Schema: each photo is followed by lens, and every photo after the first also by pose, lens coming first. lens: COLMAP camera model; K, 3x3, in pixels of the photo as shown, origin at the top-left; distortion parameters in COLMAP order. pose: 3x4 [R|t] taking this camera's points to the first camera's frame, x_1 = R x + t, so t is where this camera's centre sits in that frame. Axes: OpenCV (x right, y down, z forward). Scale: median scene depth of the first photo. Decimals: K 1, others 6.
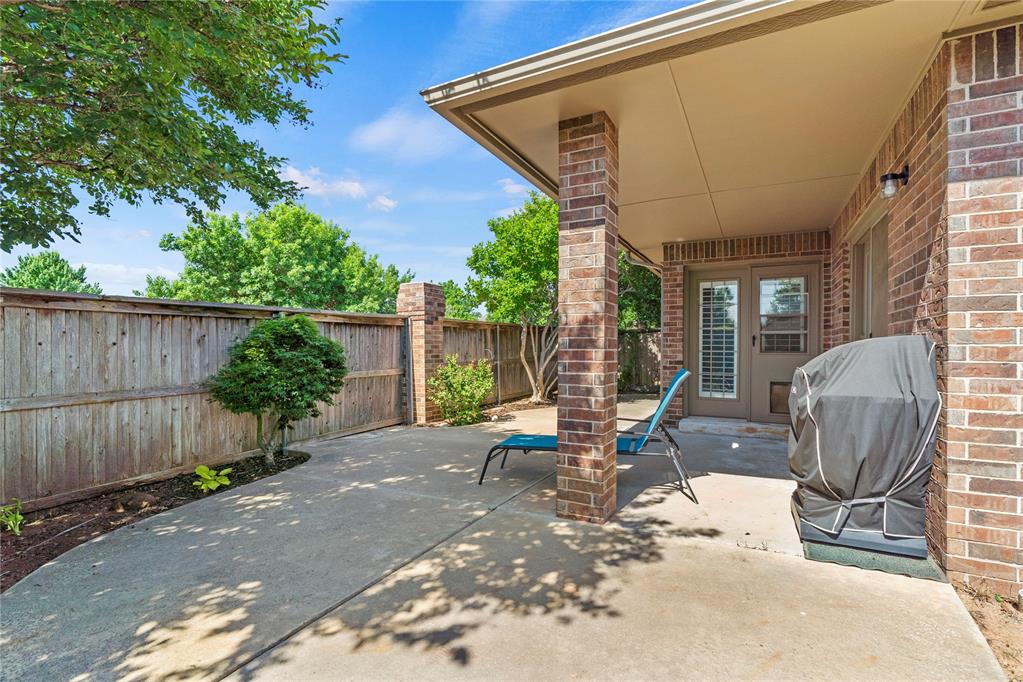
lens RADIAL K [[463.1, 0, 507.7], [0, 463.1, 348.2], [0, 0, 1]] dist [0.000813, 0.000297]
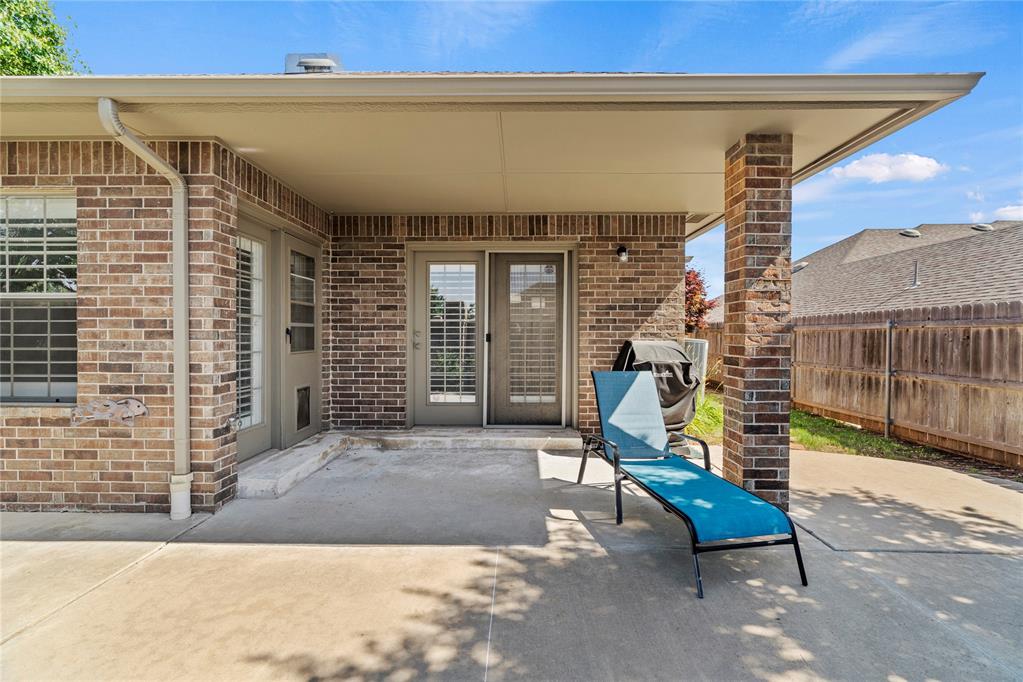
lens RADIAL K [[463.1, 0, 509.4], [0, 463.1, 341.1], [0, 0, 1]] dist [0.000813, 0.000297]
pose [[-0.463592, -0.004238, 0.886039, -0.677971], [-0.007977, 0.999968, 0.000610, -0.035323], [-0.886013, -0.006785, -0.463611, 2.628770]]
